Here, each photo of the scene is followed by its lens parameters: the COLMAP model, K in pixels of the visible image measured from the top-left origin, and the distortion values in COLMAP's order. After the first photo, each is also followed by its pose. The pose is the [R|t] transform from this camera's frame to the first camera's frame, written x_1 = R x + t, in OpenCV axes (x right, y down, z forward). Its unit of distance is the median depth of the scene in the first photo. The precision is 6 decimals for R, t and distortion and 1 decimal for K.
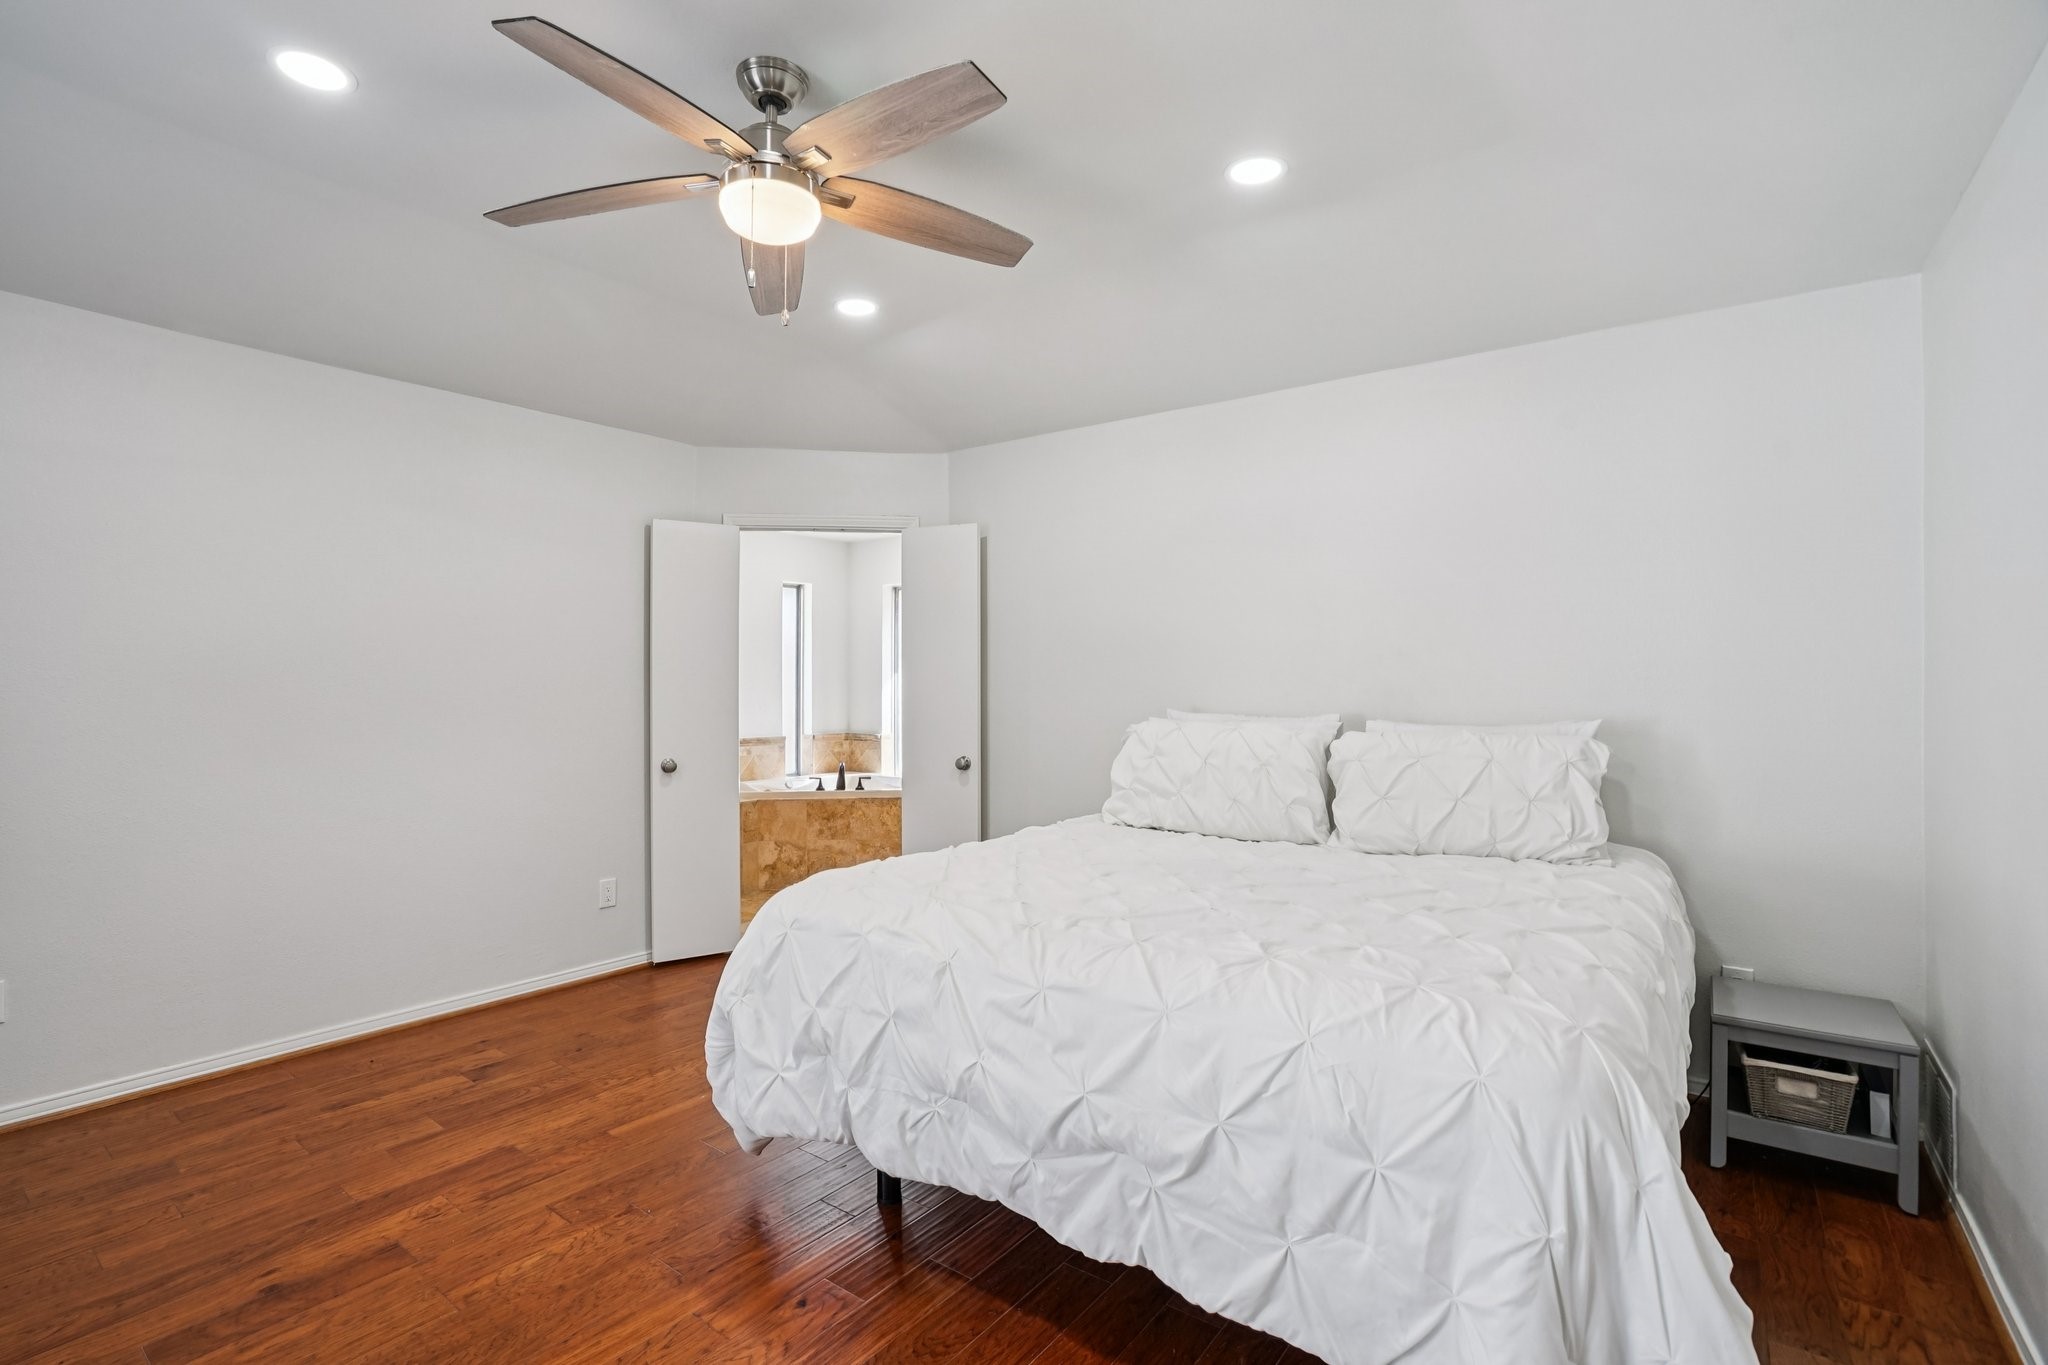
lens RADIAL K [[947.4, 0, 1020.7], [0, 947.4, 668.3], [0, 0, 1]] dist [-0.041198, 0.014173]
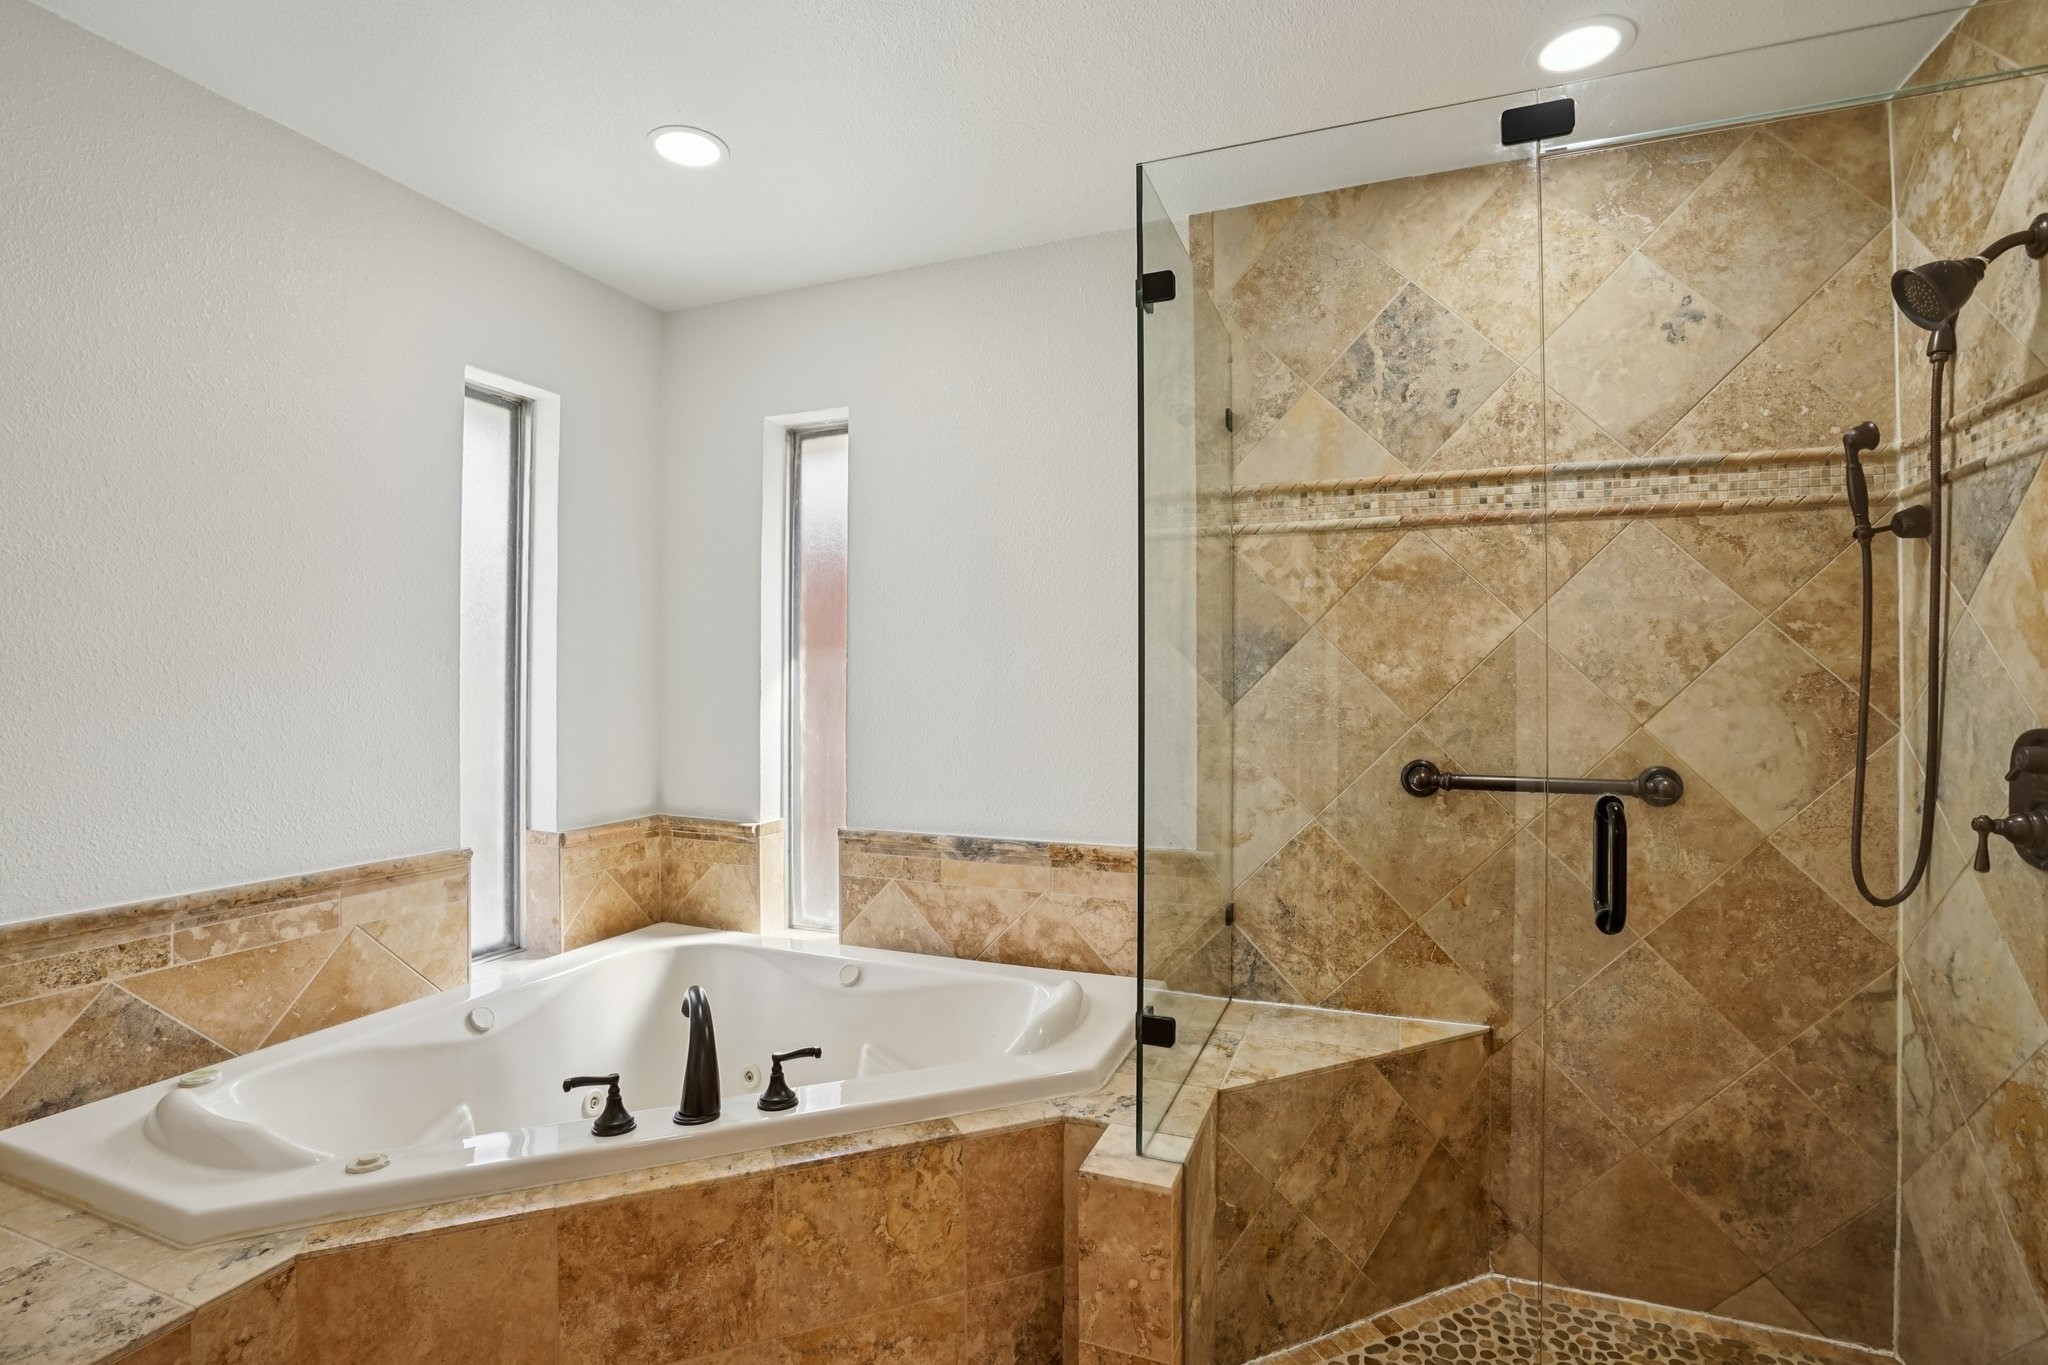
lens RADIAL K [[947.4, 0, 1020.7], [0, 947.4, 668.3], [0, 0, 1]] dist [-0.041198, 0.014173]
pose [[0.965108, 0.005687, 0.261792, -0.149381], [-0.006618, 0.999975, 0.002677, 0.008052], [-0.261770, -0.004316, 0.965121, 0.634557]]
